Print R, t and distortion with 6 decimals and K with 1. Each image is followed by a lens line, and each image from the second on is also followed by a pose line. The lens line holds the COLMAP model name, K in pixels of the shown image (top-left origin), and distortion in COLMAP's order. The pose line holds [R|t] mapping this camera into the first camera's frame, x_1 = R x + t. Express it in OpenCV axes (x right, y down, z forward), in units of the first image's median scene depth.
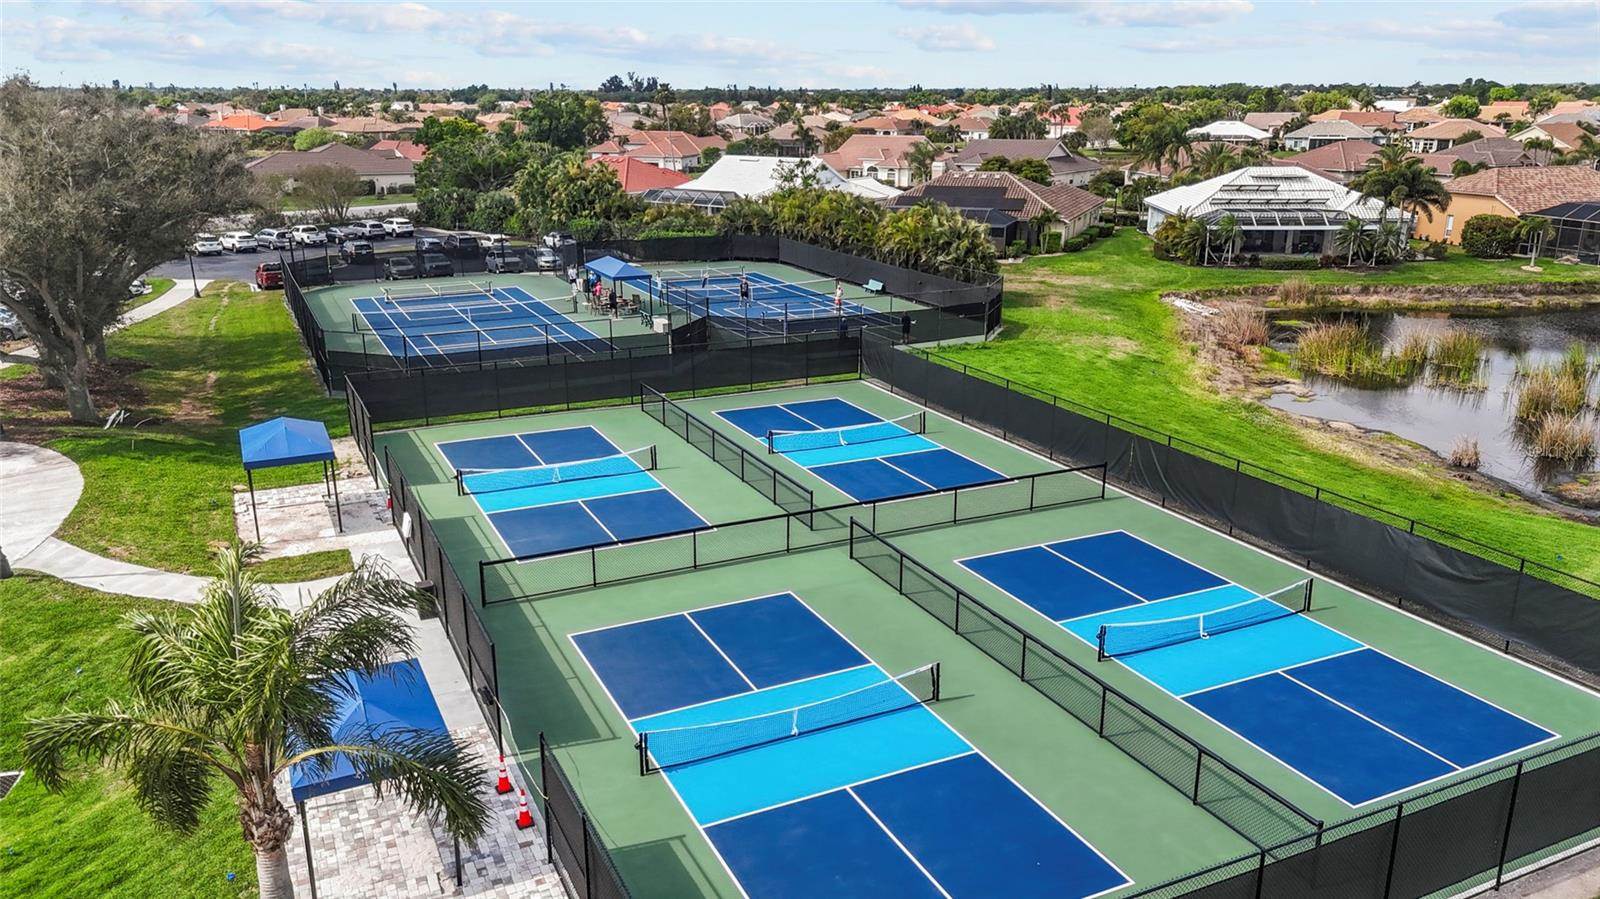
lens RADIAL K [[1184.1, 0, 800.0], [0, 1184.1, 449.5], [0, 0, 1]] dist [0.069173, -0.068527]
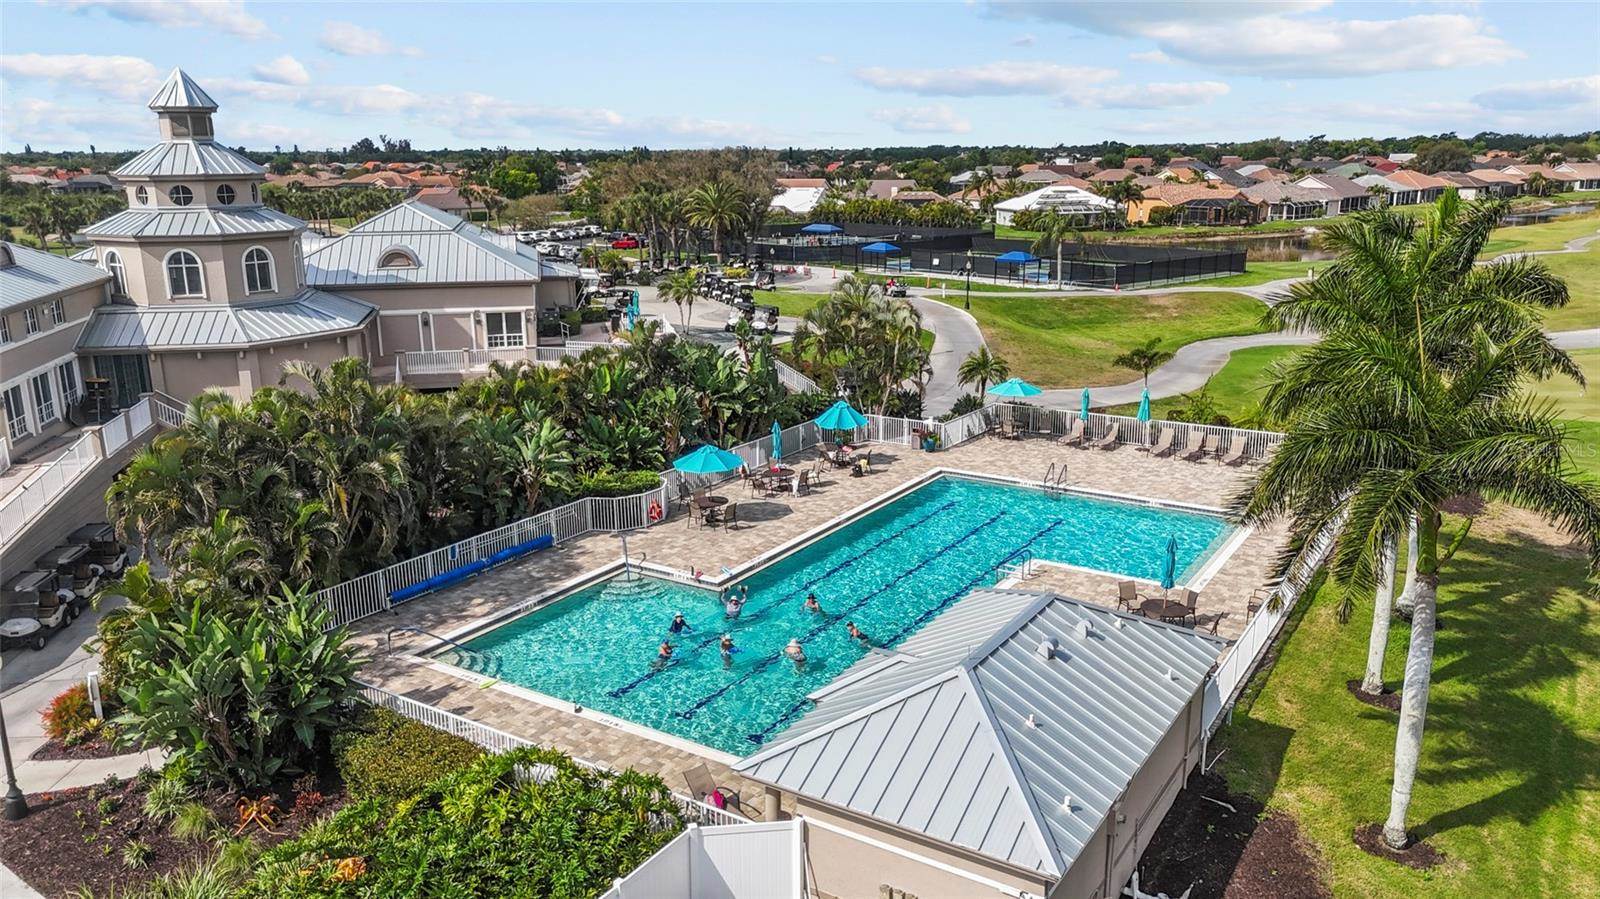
lens RADIAL K [[1184.1, 0, 800.0], [0, 1184.1, 449.5], [0, 0, 1]] dist [0.069173, -0.068527]
pose [[0.967237, -0.068012, 0.244595, -0.584937], [0.079534, 0.996125, -0.037531, 0.260654], [-0.241095, 0.055755, 0.968899, -0.864746]]
